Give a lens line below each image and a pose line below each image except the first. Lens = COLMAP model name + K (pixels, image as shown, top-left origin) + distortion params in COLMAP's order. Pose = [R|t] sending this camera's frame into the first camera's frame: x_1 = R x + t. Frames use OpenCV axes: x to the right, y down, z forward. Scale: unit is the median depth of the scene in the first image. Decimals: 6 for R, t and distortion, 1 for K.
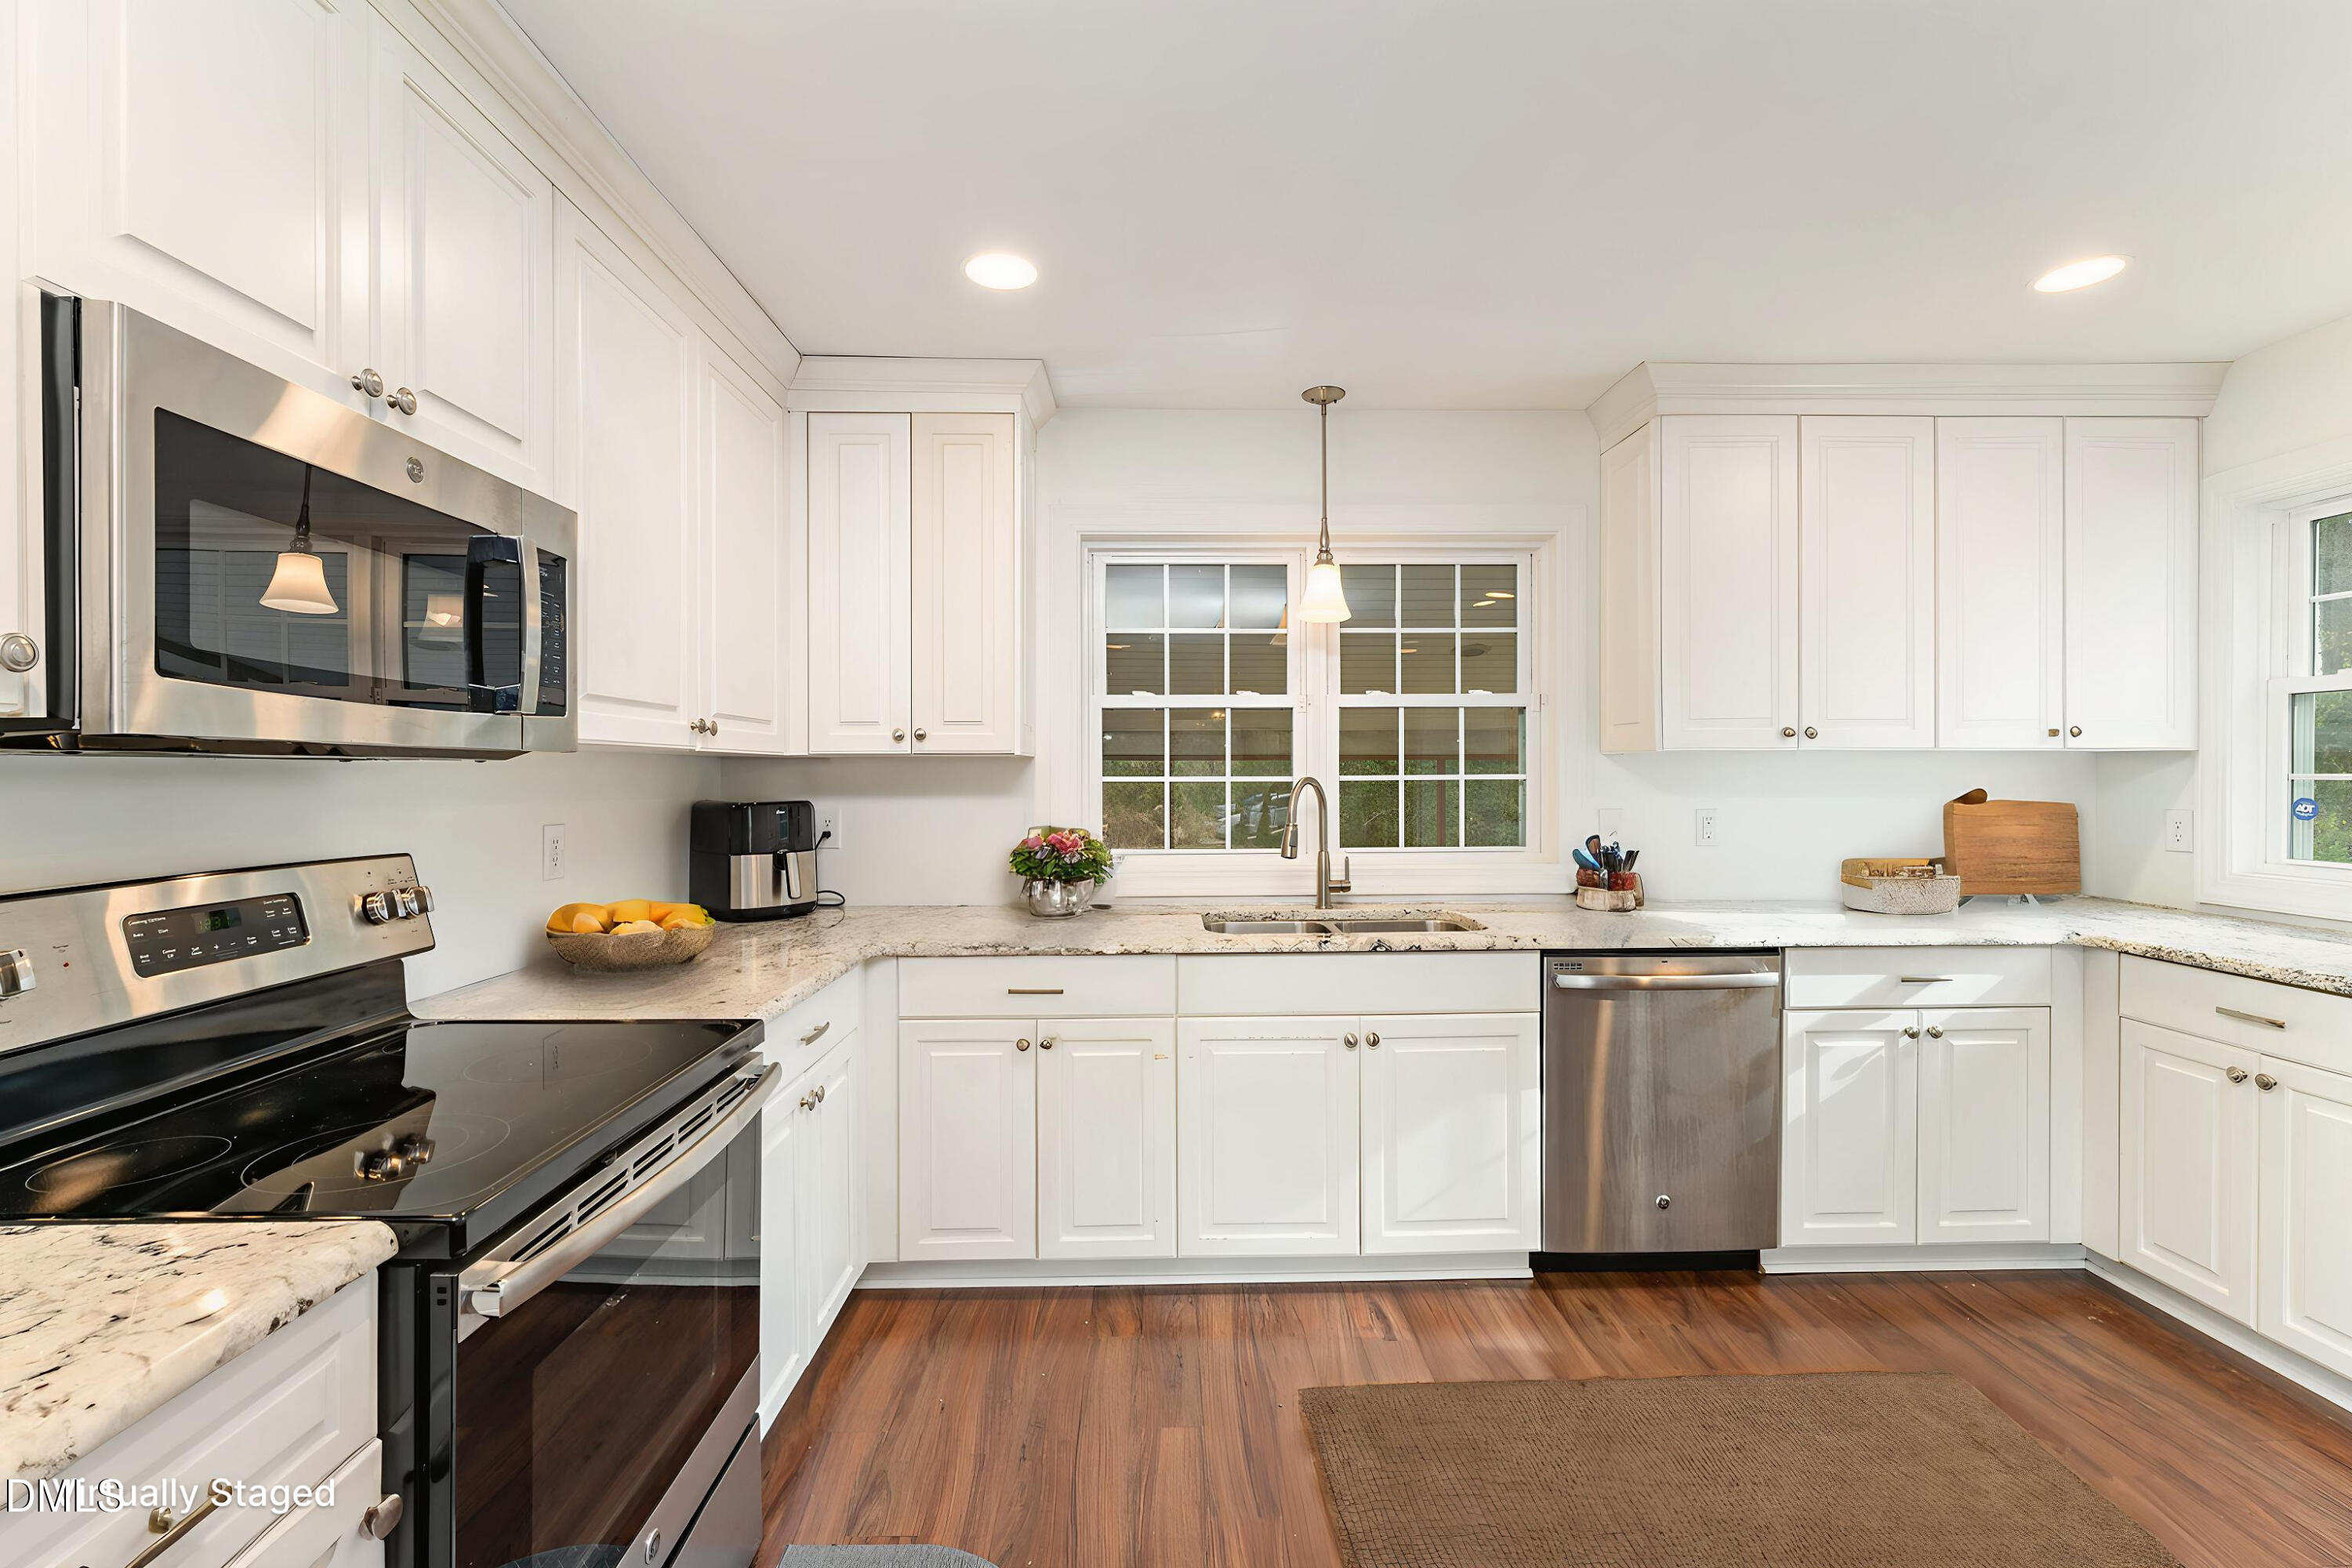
lens RADIAL K [[1026.1, 0, 1182.9], [0, 1026.1, 782.4], [0, 0, 1]] dist [0.001628, -0.000526]
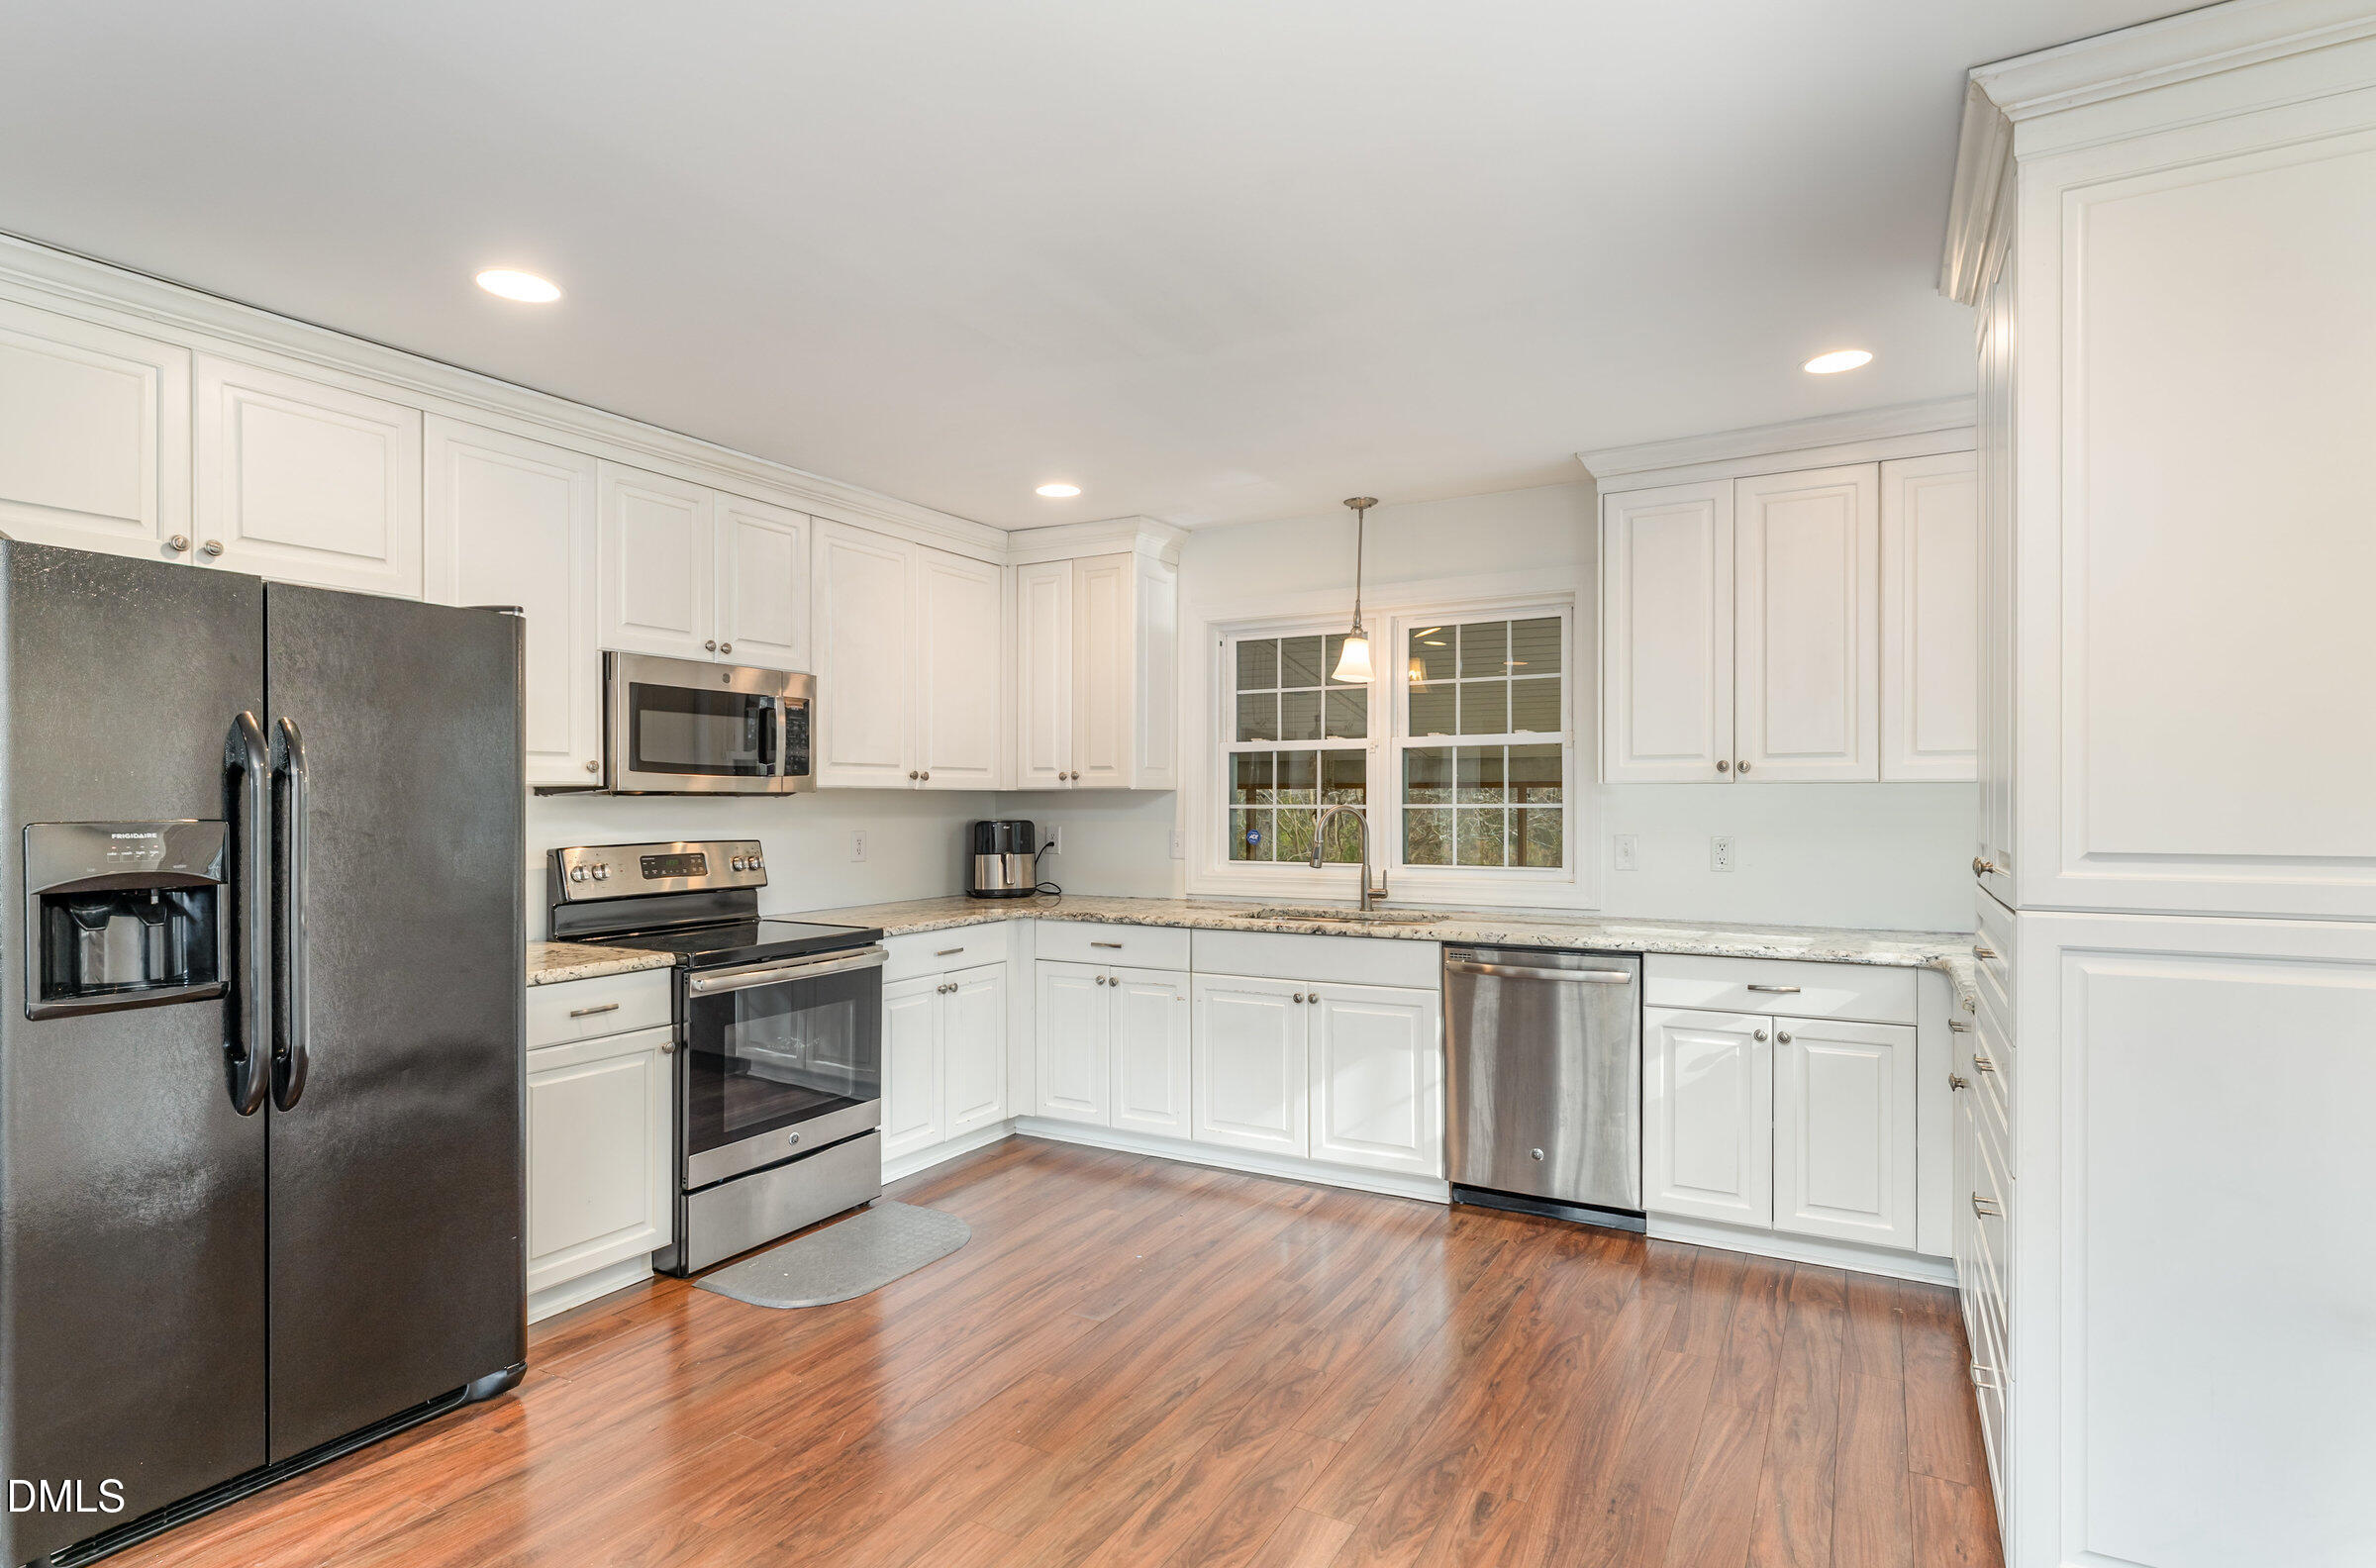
lens RADIAL K [[1217.2, 0, 1175.6], [0, 1217.2, 795.5], [0, 0, 1]] dist [0.003503, 0.000362]
pose [[0.854905, 0.000039, -0.518785, 0.846334], [-0.005481, 0.999945, -0.008956, -0.003048], [0.518756, 0.010500, 0.854858, -0.464664]]
